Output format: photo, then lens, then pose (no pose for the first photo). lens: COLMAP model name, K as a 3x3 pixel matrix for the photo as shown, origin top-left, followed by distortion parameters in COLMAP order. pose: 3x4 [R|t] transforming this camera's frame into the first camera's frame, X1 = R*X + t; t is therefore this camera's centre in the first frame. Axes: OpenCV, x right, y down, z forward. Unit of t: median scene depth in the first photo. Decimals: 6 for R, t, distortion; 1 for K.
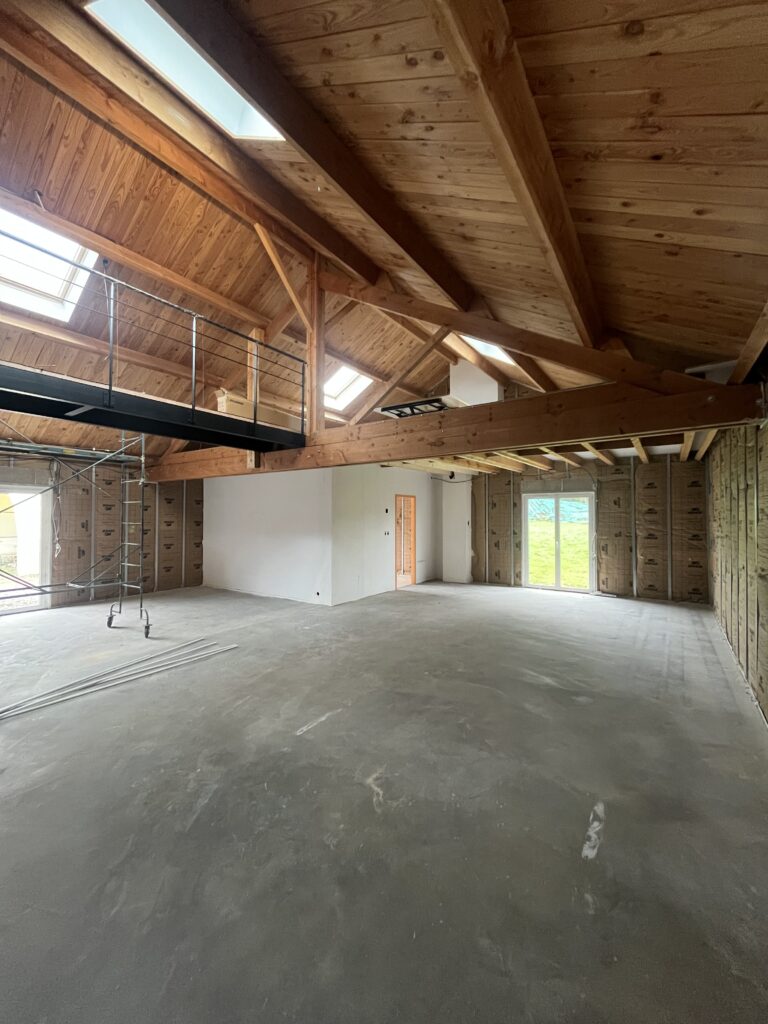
lens RADIAL K [[413.9, 0, 381.0], [0, 413.9, 513.5], [0, 0, 1]] dist [-0.002352, -0.000484]
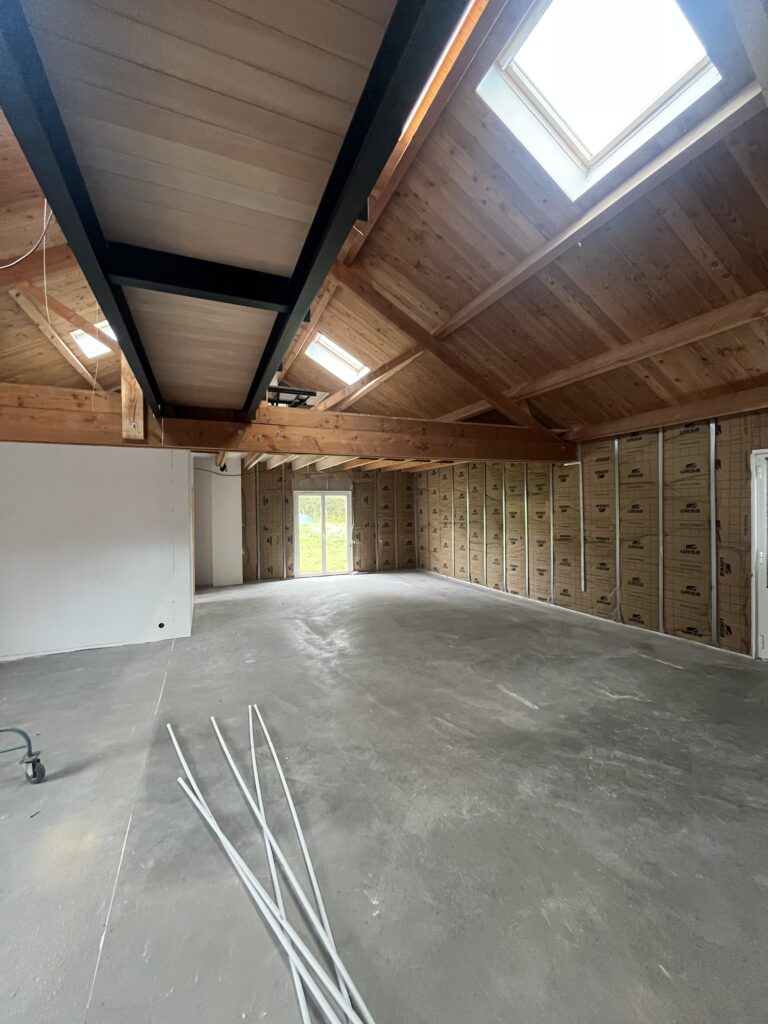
lens RADIAL K [[413.9, 0, 381.0], [0, 413.9, 513.5], [0, 0, 1]] dist [-0.002352, -0.000484]
pose [[0.520869, -0.015981, 0.853487, -0.865789], [0.006233, 0.999869, 0.014918, -0.006490], [-0.853614, -0.002450, 0.520901, 0.494569]]
